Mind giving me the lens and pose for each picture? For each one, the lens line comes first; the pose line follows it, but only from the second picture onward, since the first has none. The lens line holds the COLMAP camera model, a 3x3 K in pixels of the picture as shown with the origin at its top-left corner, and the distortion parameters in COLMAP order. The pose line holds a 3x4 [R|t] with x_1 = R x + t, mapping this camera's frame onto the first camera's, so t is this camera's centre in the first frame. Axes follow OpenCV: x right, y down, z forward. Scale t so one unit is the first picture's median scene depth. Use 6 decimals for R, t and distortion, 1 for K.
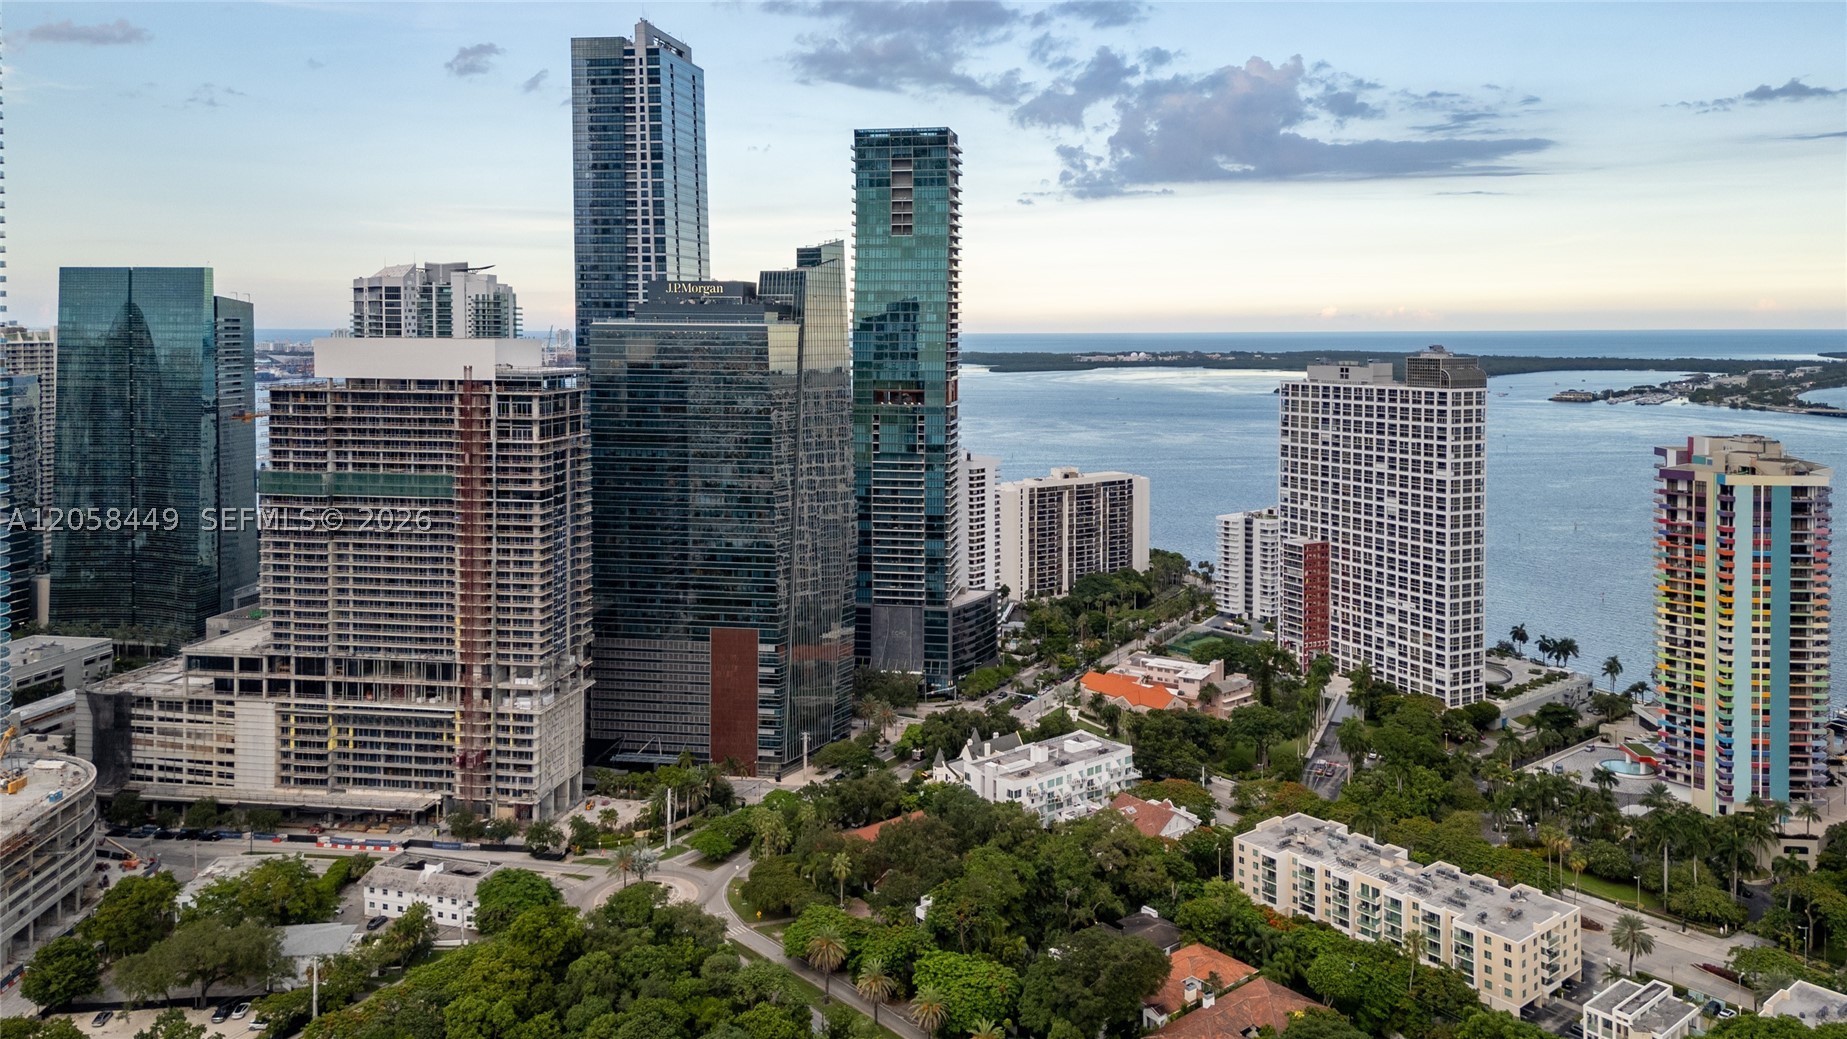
lens RADIAL K [[1311.6, 0, 827.9], [0, 1311.6, 365.7], [0, 0, 1]] dist [-0.002208, -0.001901]
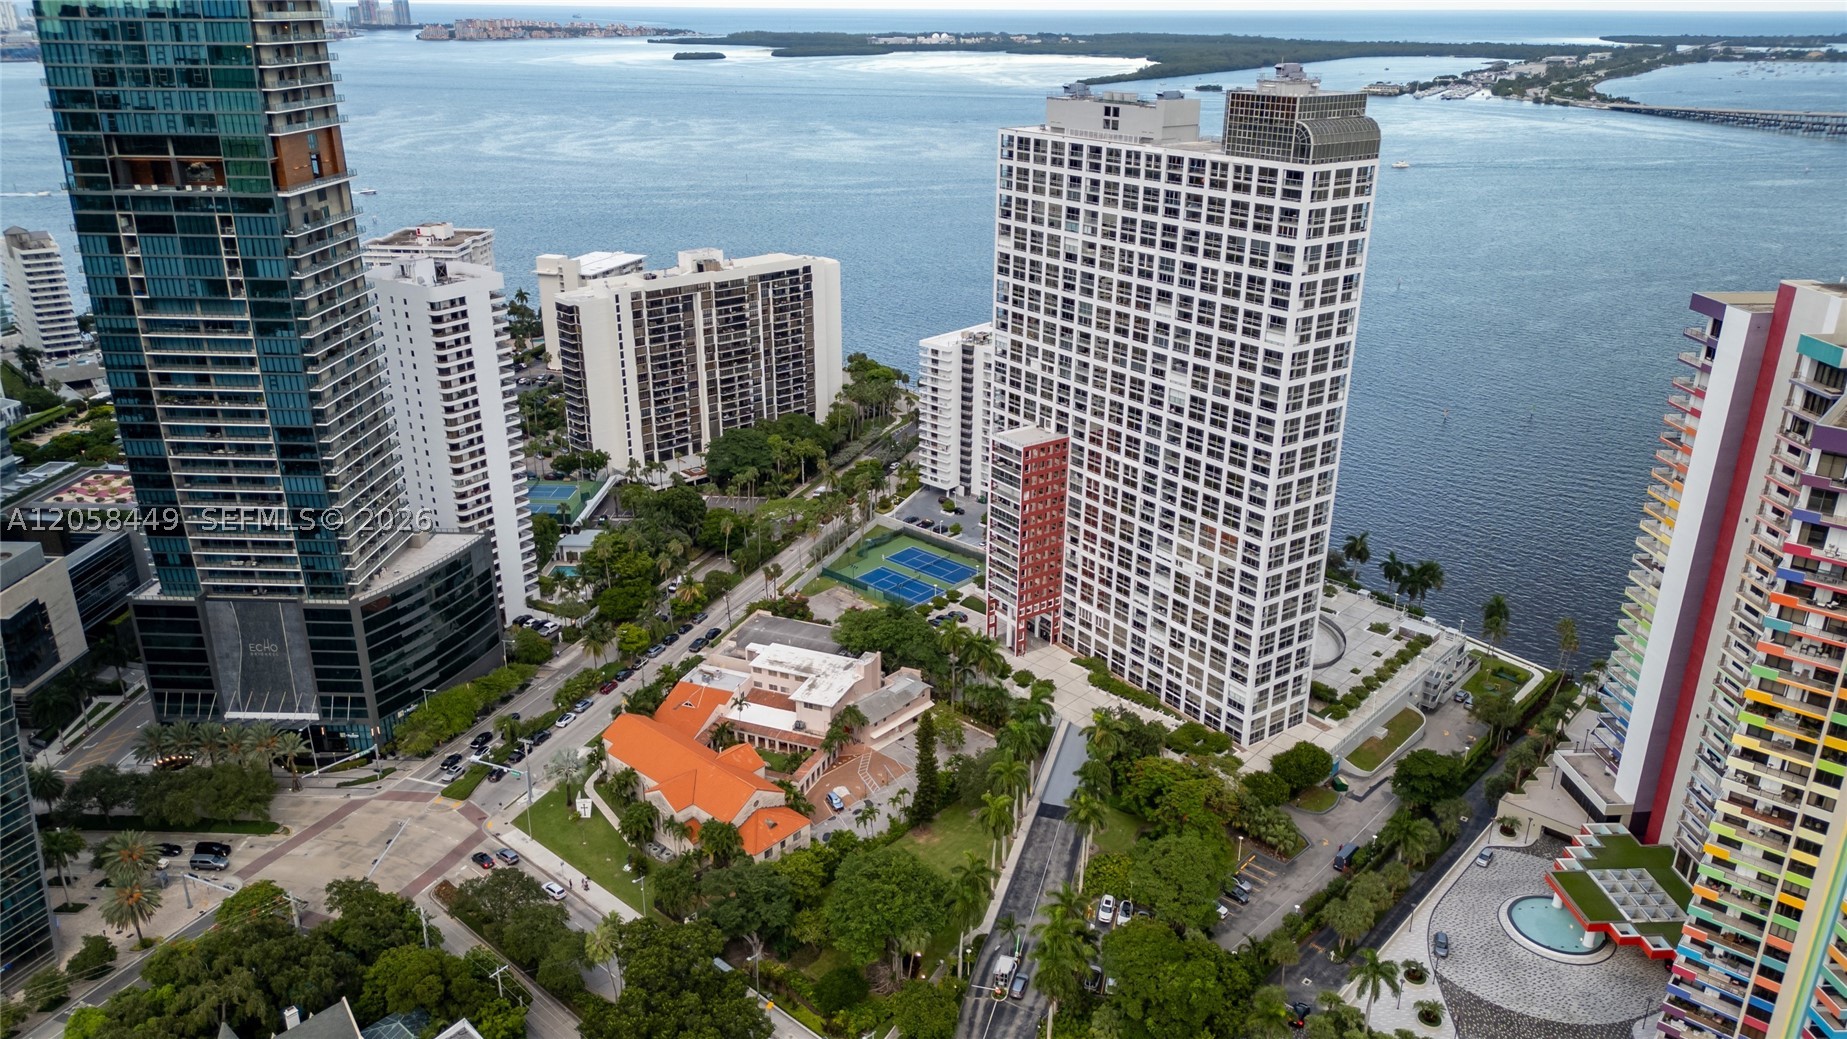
lens RADIAL K [[1294.2, 0, 924.1], [0, 1294.2, 528.6], [0, 0, 1]] dist [0.086571, -0.098257]
pose [[0.978412, -0.066372, 0.195715, 0.220809], [-0.005539, 0.938263, 0.345877, -0.020671], [-0.206589, -0.339495, 0.917641, 0.514552]]
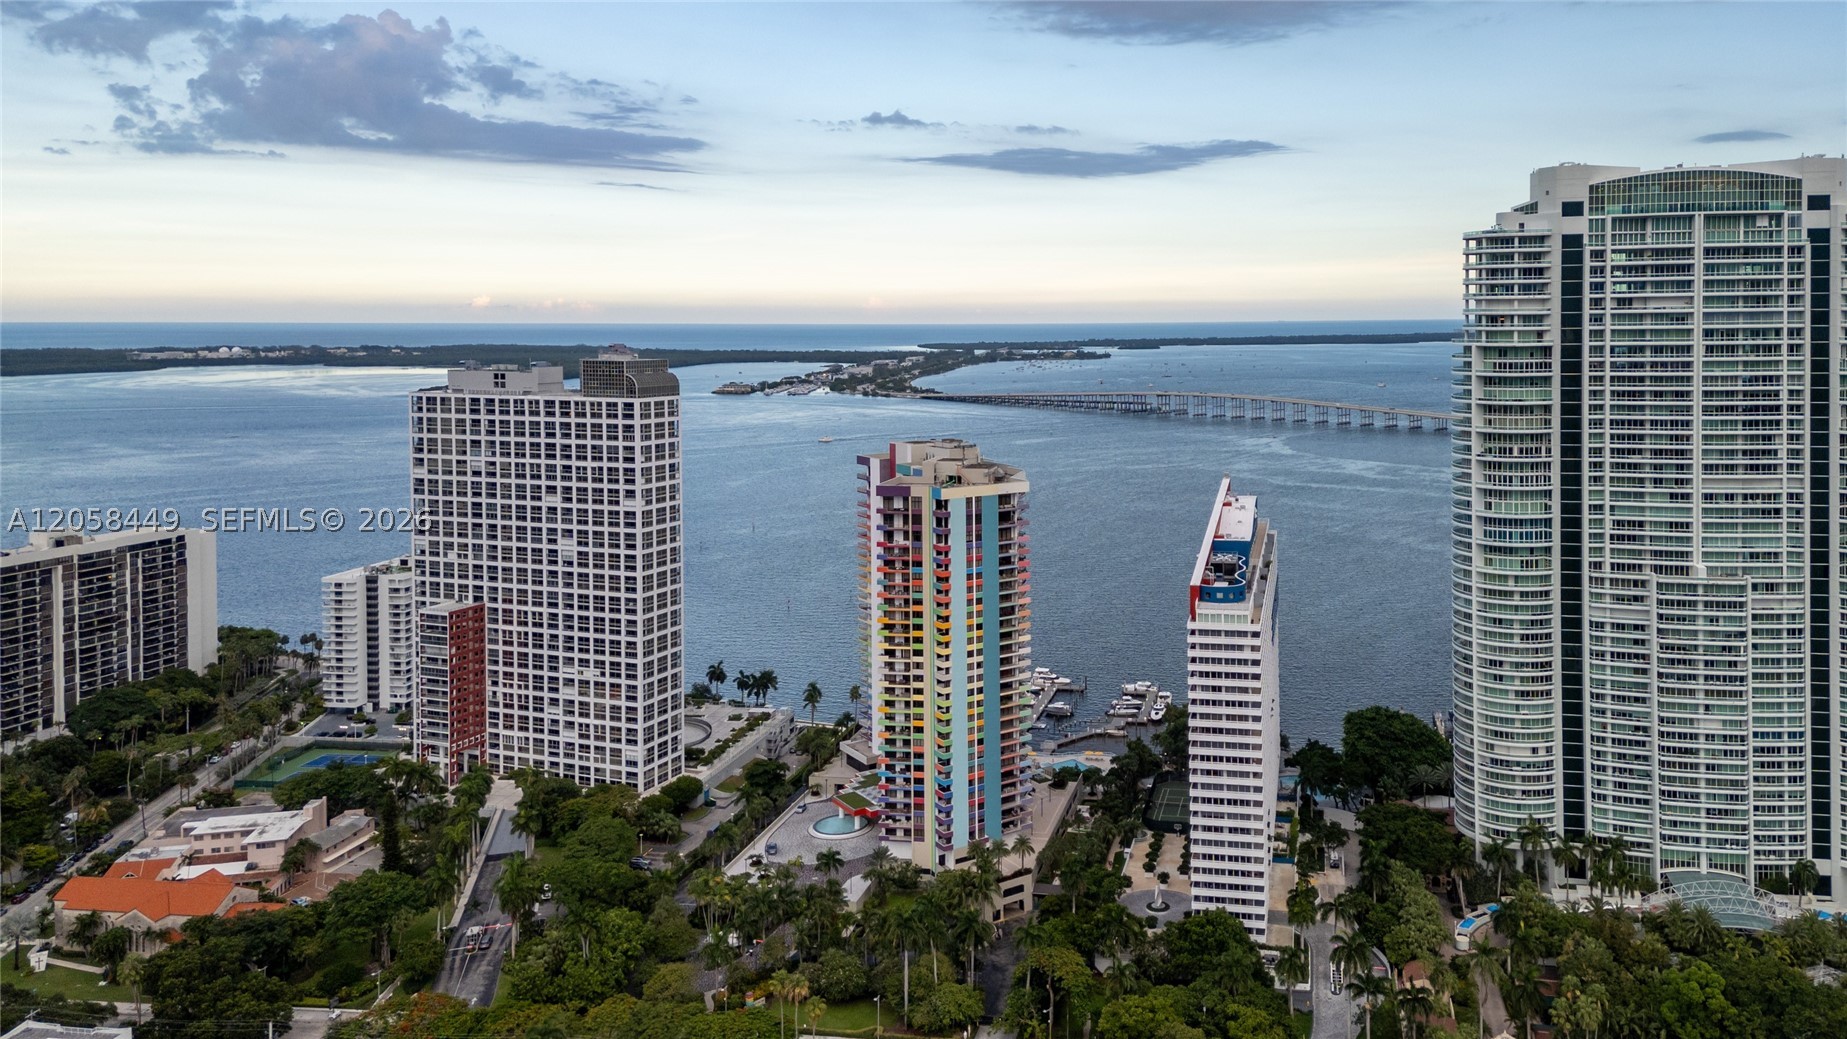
lens RADIAL K [[1339.5, 0, 1095.8], [0, 1339.5, 389.0], [0, 0, 1]] dist [0.108290, -0.042786]
pose [[0.709107, -0.030760, 0.704429, 0.082403], [0.015274, 0.999484, 0.028268, -0.006771], [-0.704935, -0.009285, 0.709211, 0.198394]]
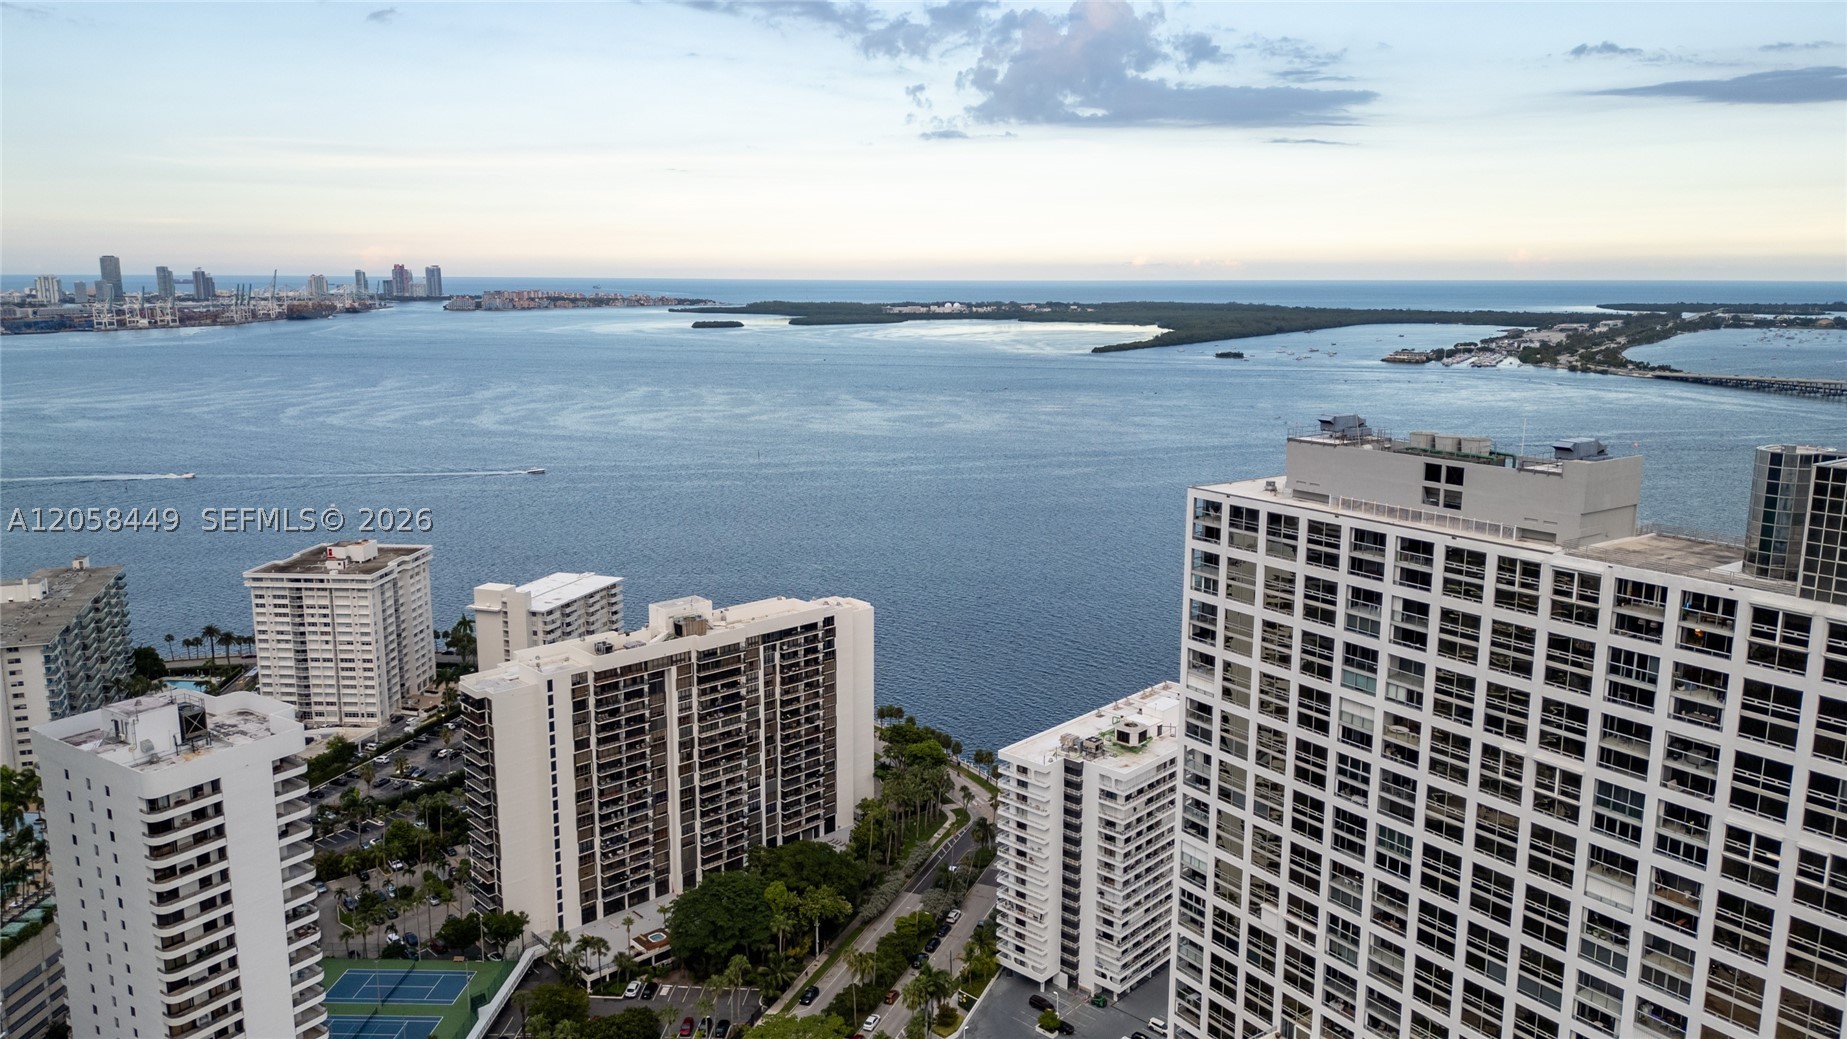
lens RADIAL K [[1302.2, 0, 923.5], [0, 1302.2, 519.5], [0, 0, 1]] dist [0.100988, -0.115386]
pose [[0.979983, -0.026825, 0.197268, 0.249770], [-0.004309, 0.987791, 0.155728, -0.029473], [-0.199037, -0.153461, 0.967902, 0.796566]]
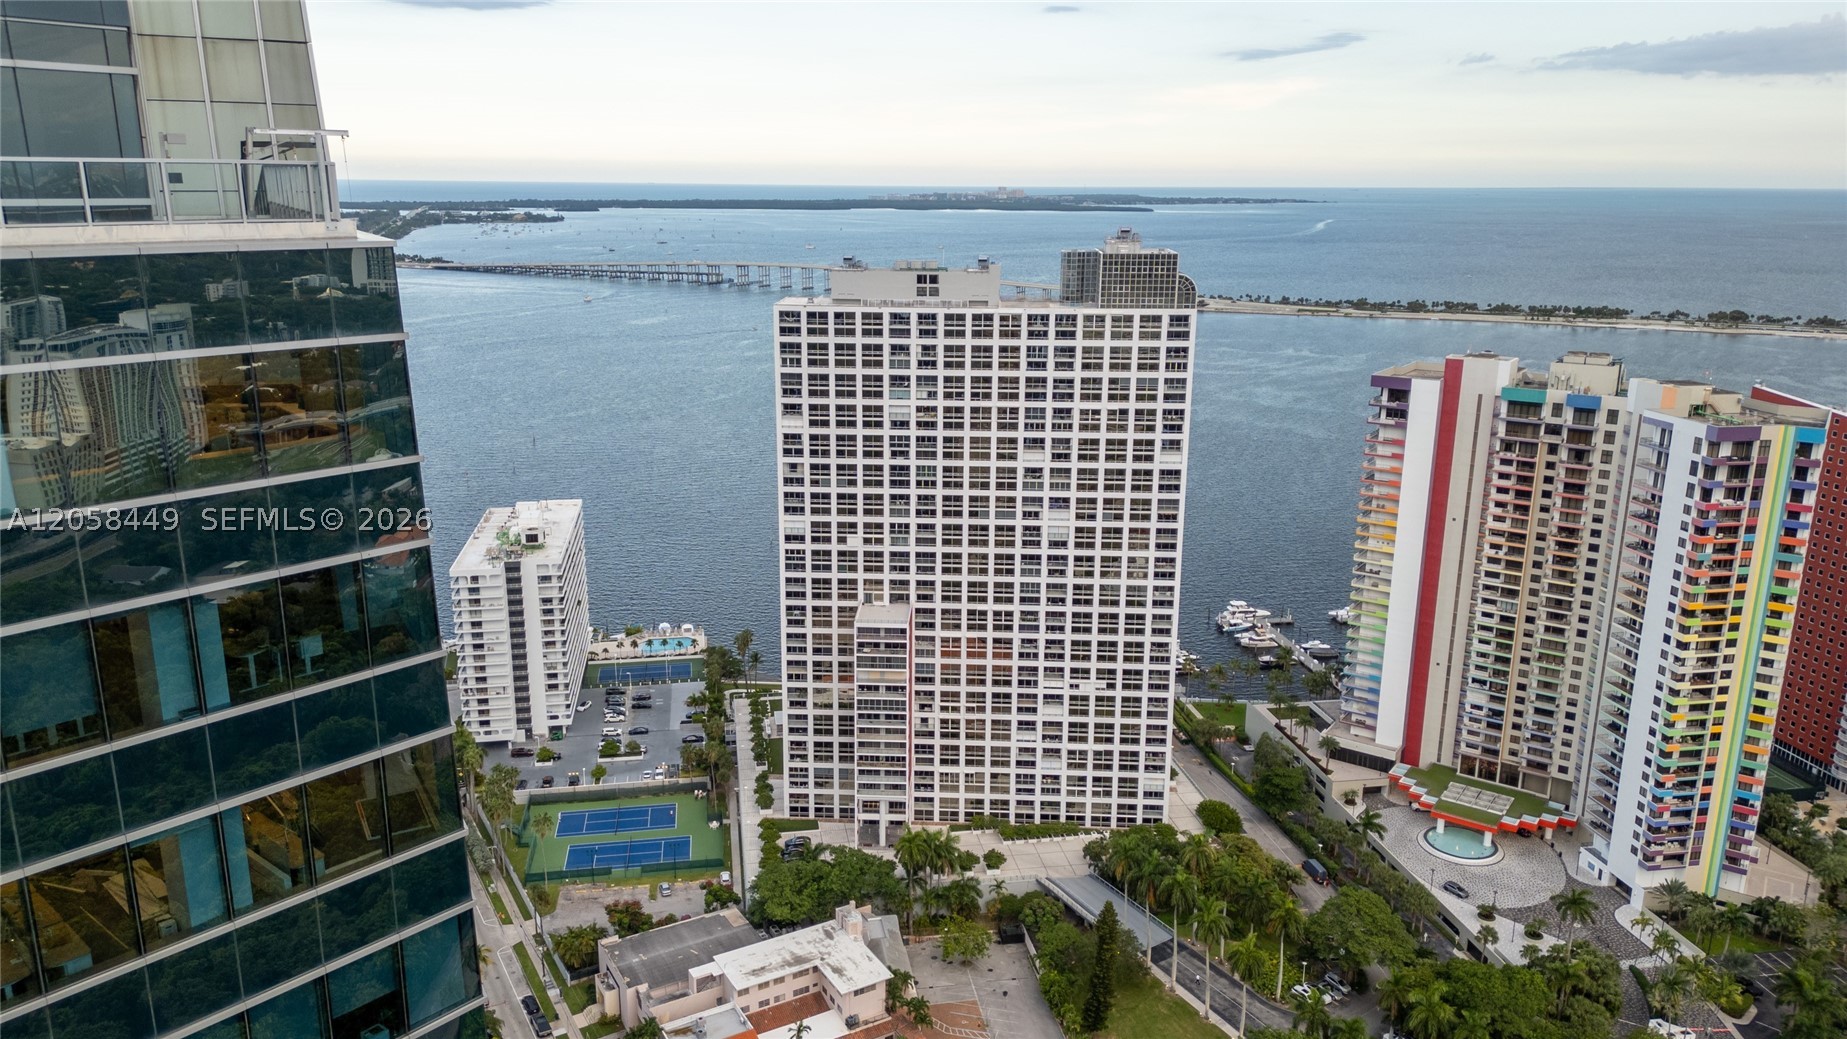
lens RADIAL K [[1298.0, 0, 918.5], [0, 1298.0, 523.0], [0, 0, 1]] dist [0.122224, -0.166007]
pose [[0.442714, -0.218472, 0.869640, -0.079931], [0.016436, 0.971677, 0.235739, -0.025666], [-0.896512, -0.090071, 0.433766, 0.803321]]
